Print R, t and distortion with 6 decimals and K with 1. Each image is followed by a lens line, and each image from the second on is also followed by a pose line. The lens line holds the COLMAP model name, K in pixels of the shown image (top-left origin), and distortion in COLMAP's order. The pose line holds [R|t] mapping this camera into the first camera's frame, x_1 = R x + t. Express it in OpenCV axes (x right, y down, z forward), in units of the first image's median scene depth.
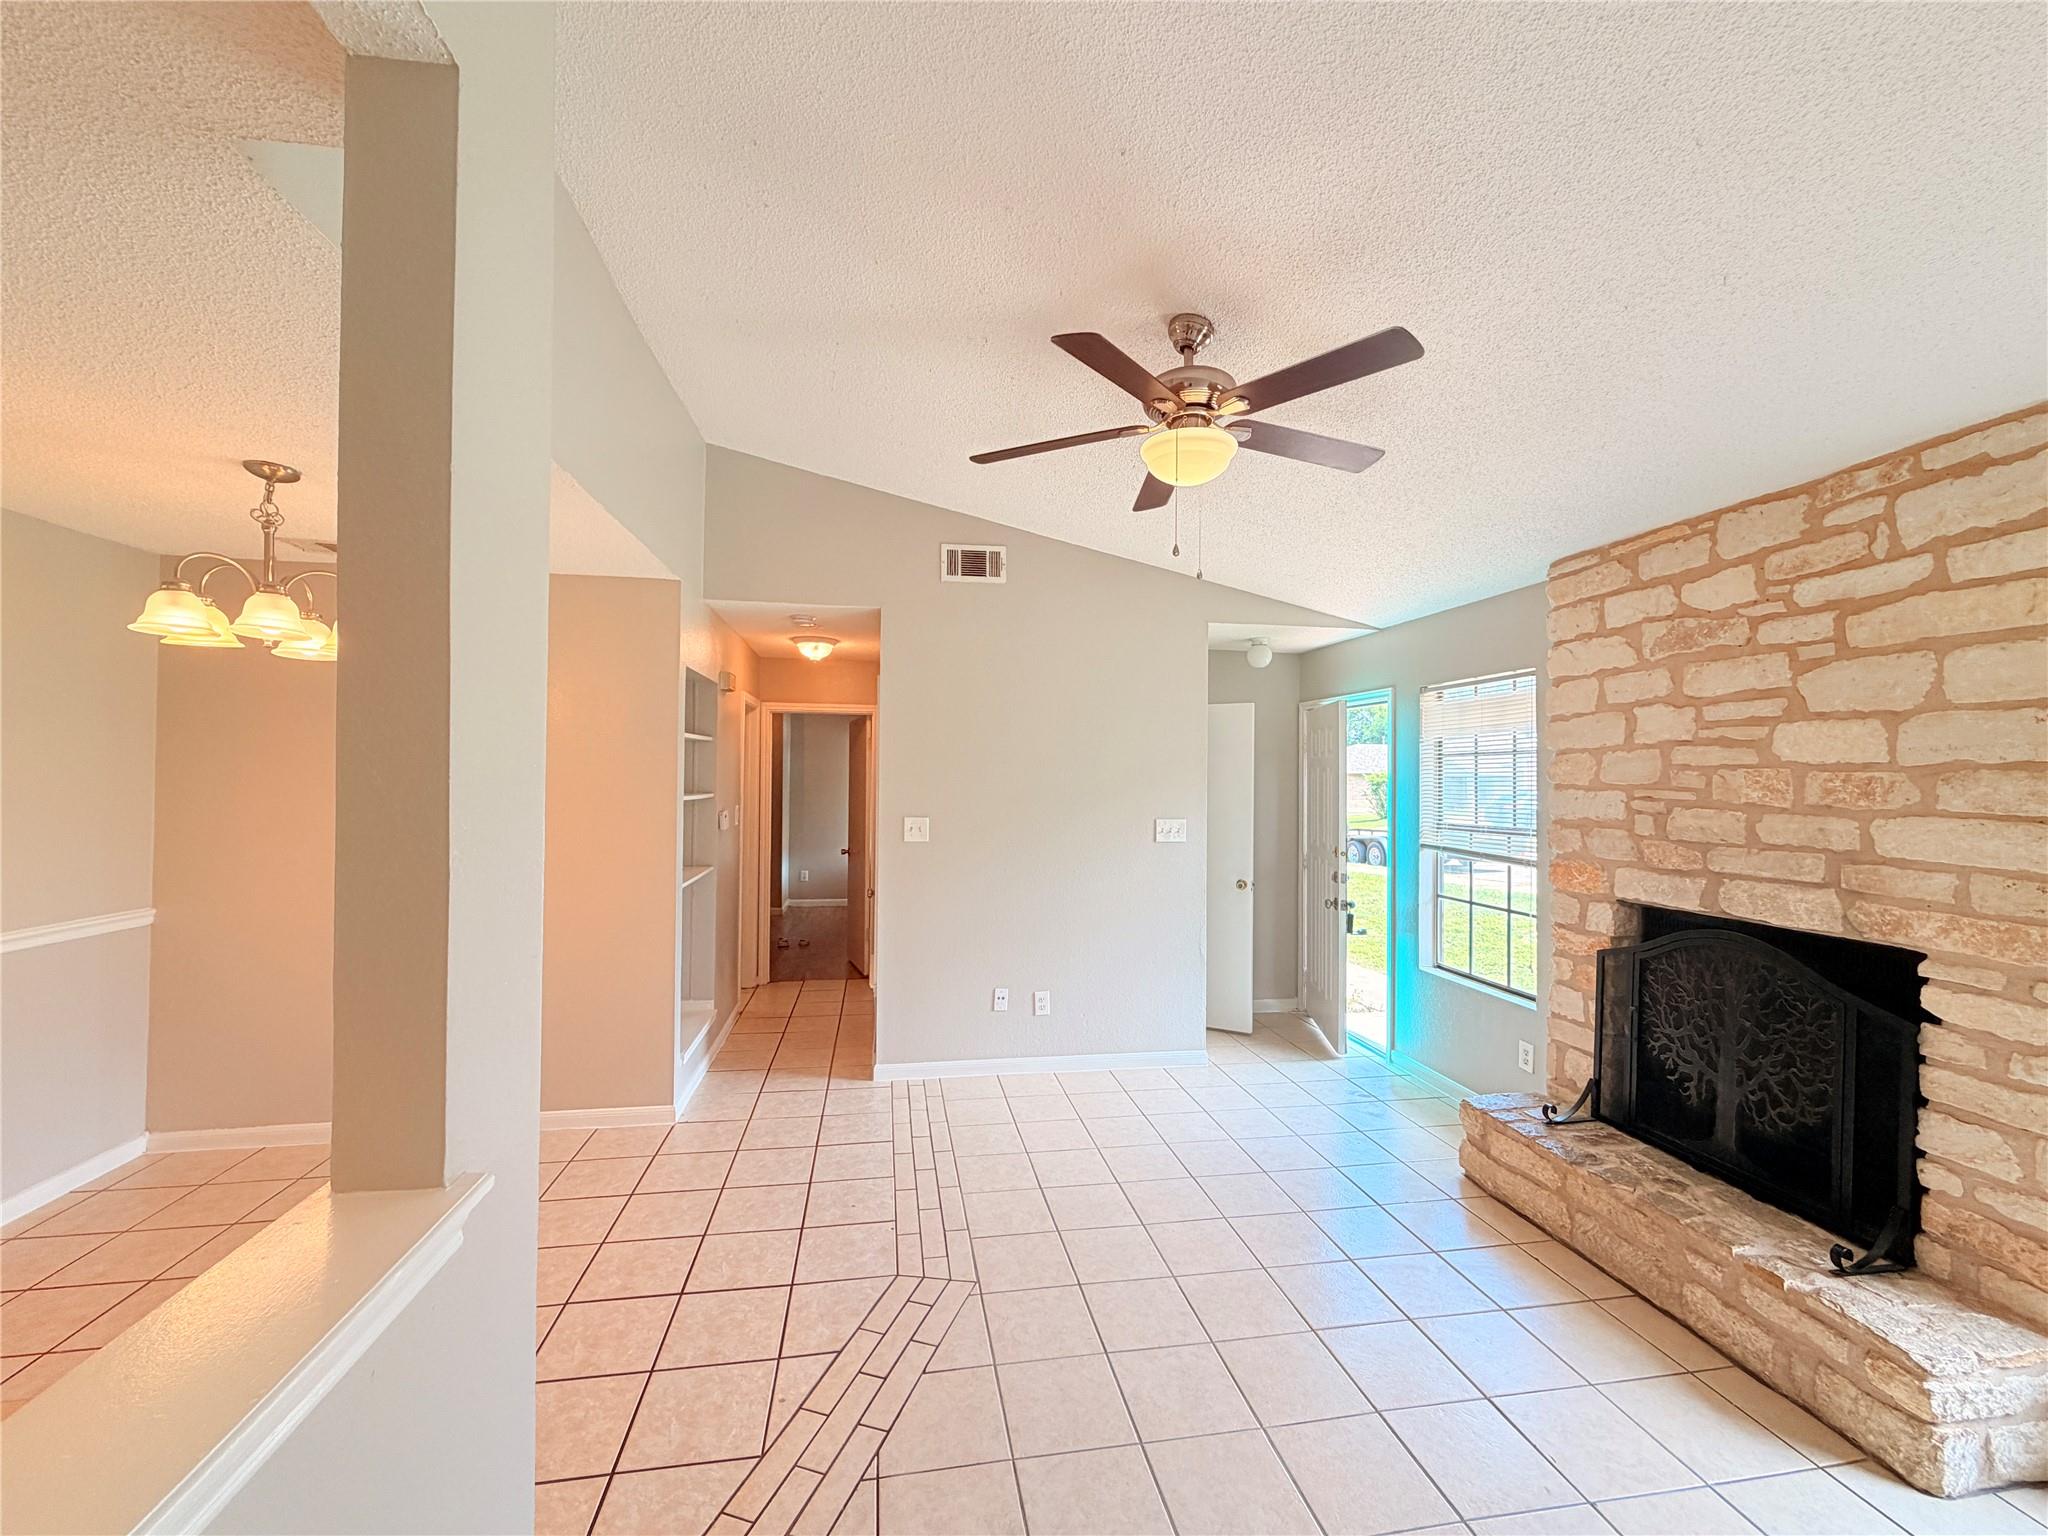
lens RADIAL K [[818.0, 0, 1020.2], [0, 818.0, 768.0], [0, 0, 1]] dist [-0.001349, 0.000550]
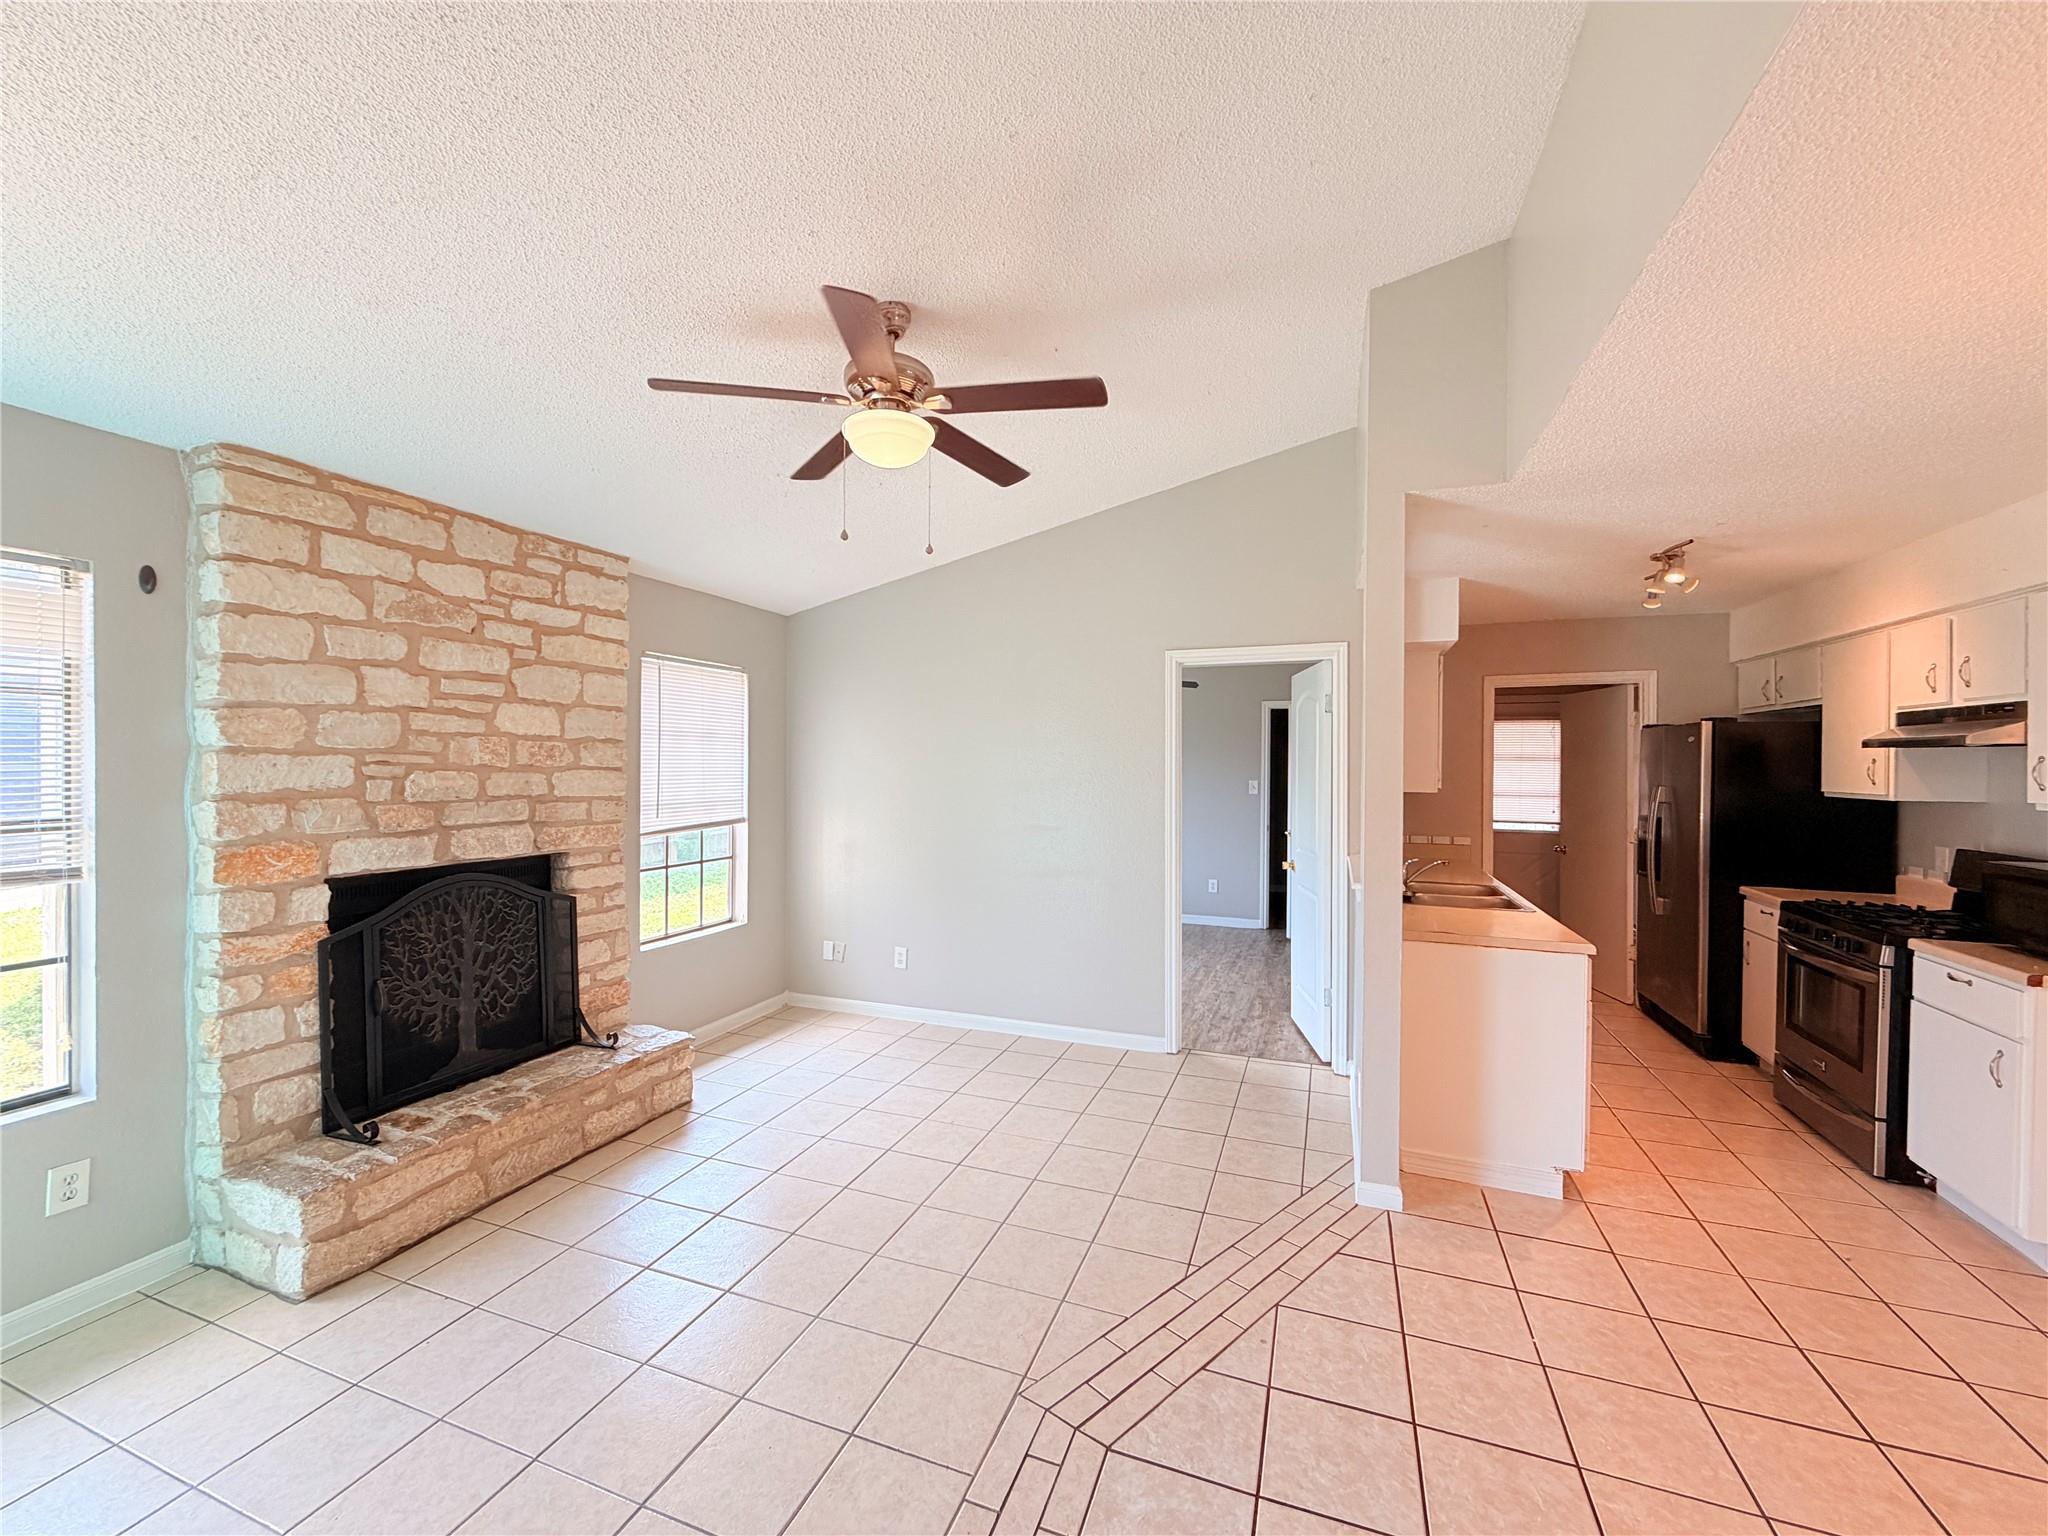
lens RADIAL K [[818.0, 0, 1020.6], [0, 818.0, 768.0], [0, 0, 1]] dist [-0.001349, 0.000550]
pose [[-0.860170, -0.016806, 0.509730, -0.435834], [-0.020090, 0.999798, -0.000939, 0.033026], [-0.509611, -0.011048, -0.860334, 1.653546]]
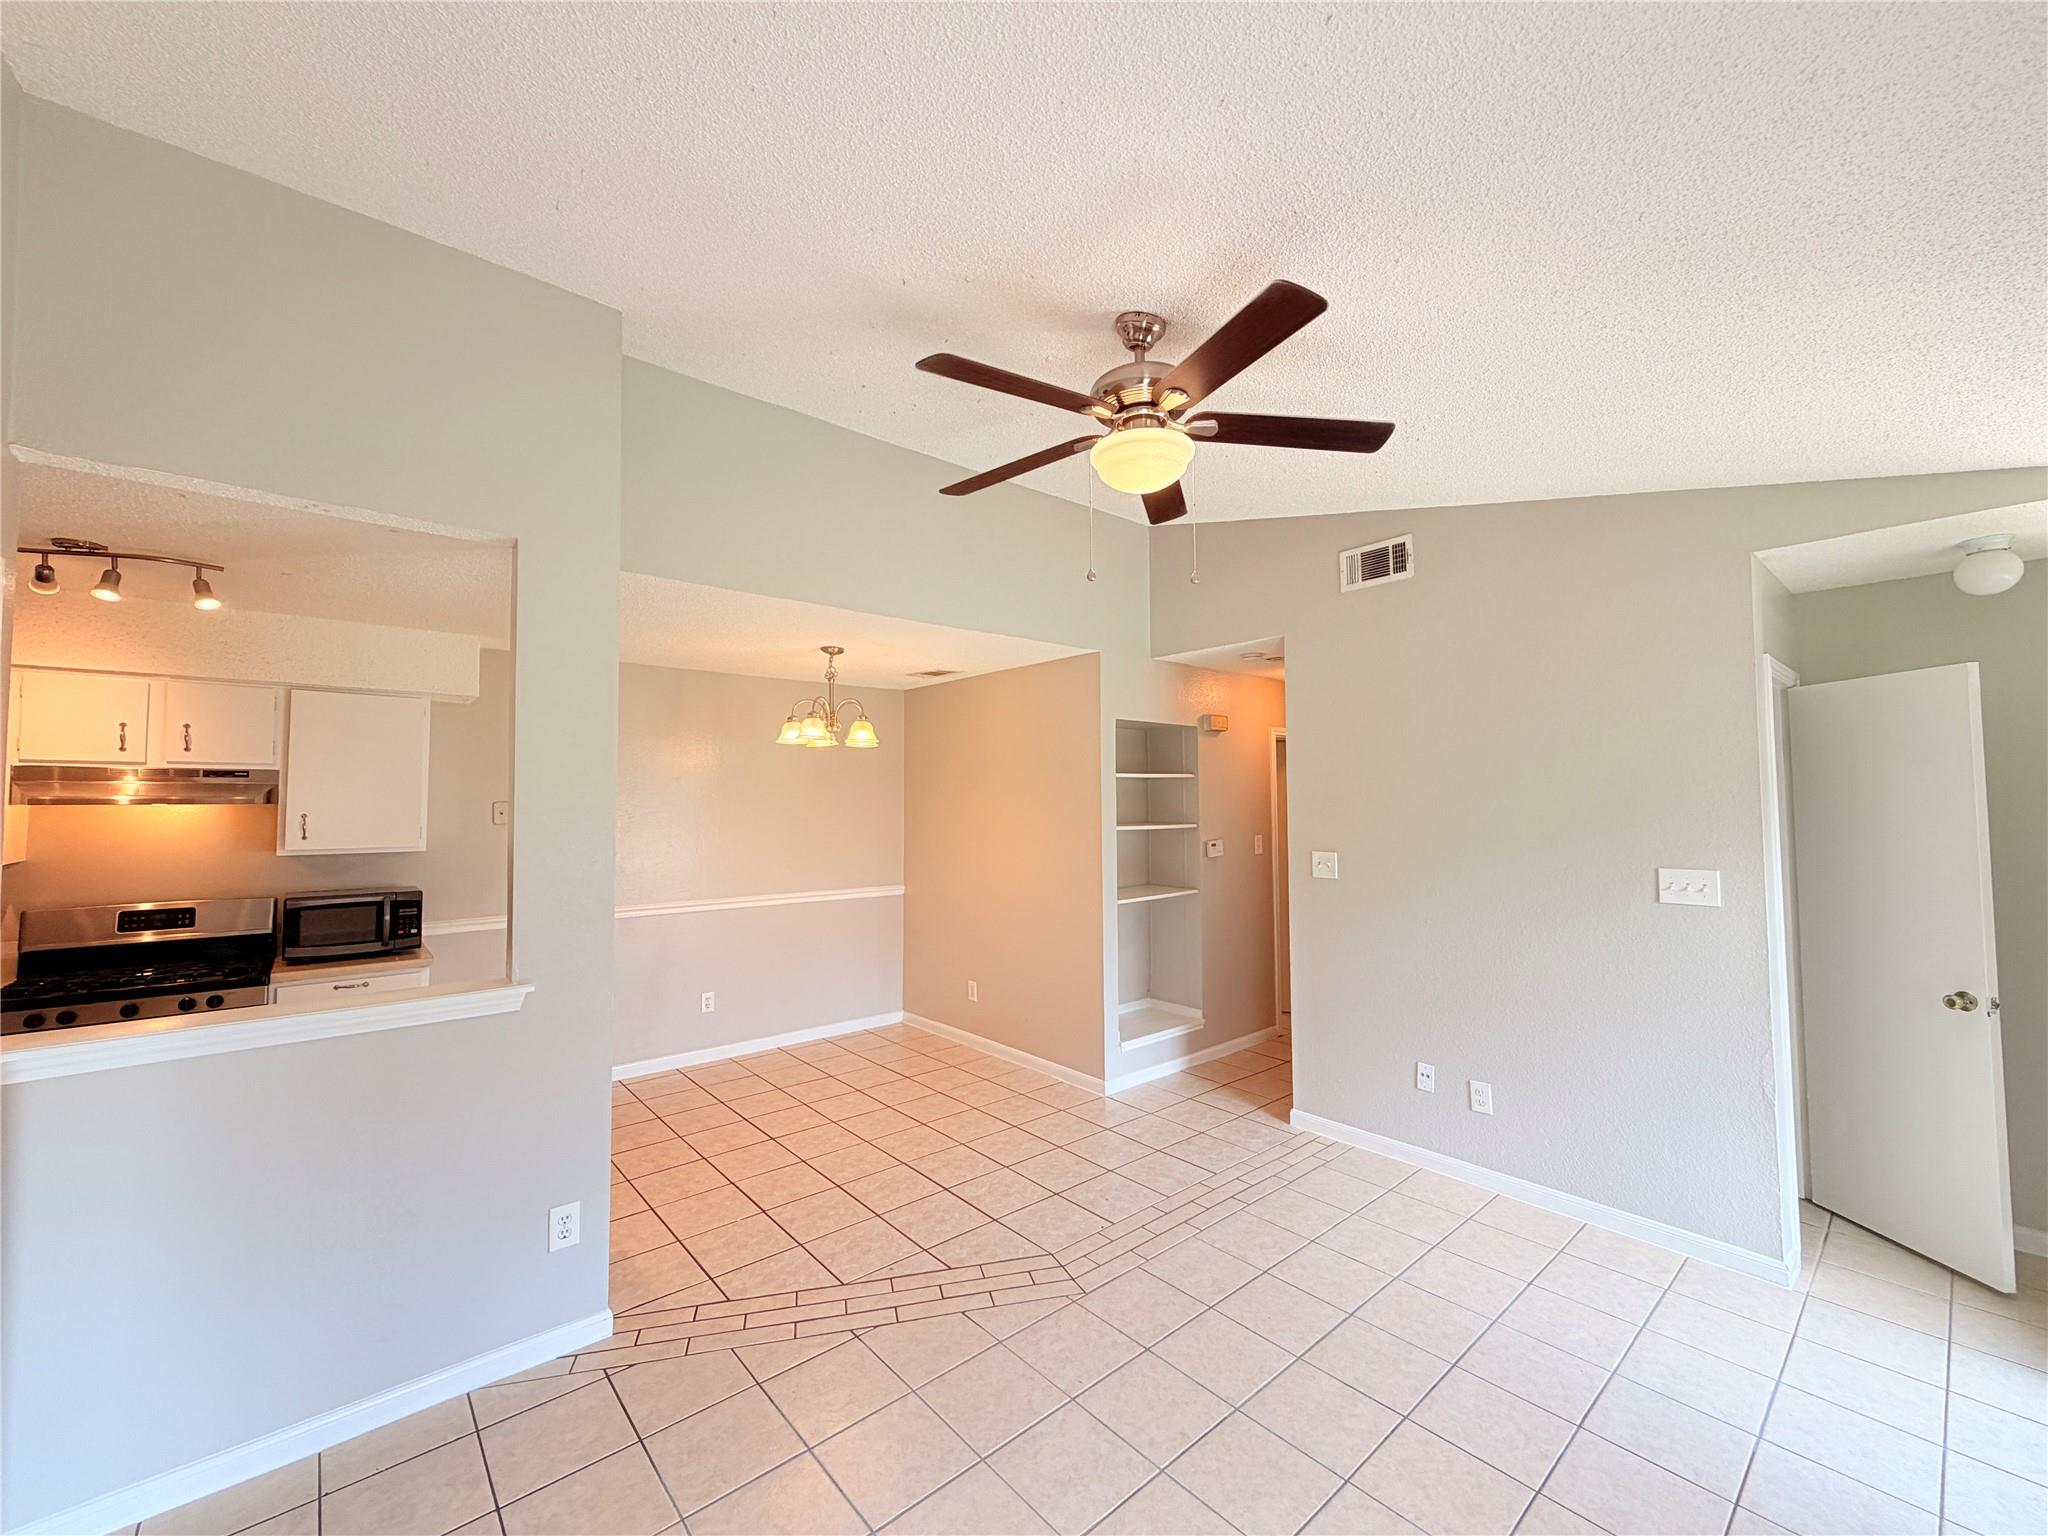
lens RADIAL K [[818.0, 0, 1020.4], [0, 818.0, 767.4], [0, 0, 1]] dist [-0.001349, 0.000550]
pose [[0.515699, -0.051179, -0.855240, 0.825615], [0.021328, 0.998672, -0.046901, 0.001914], [0.856504, 0.005947, 0.516106, 0.376859]]
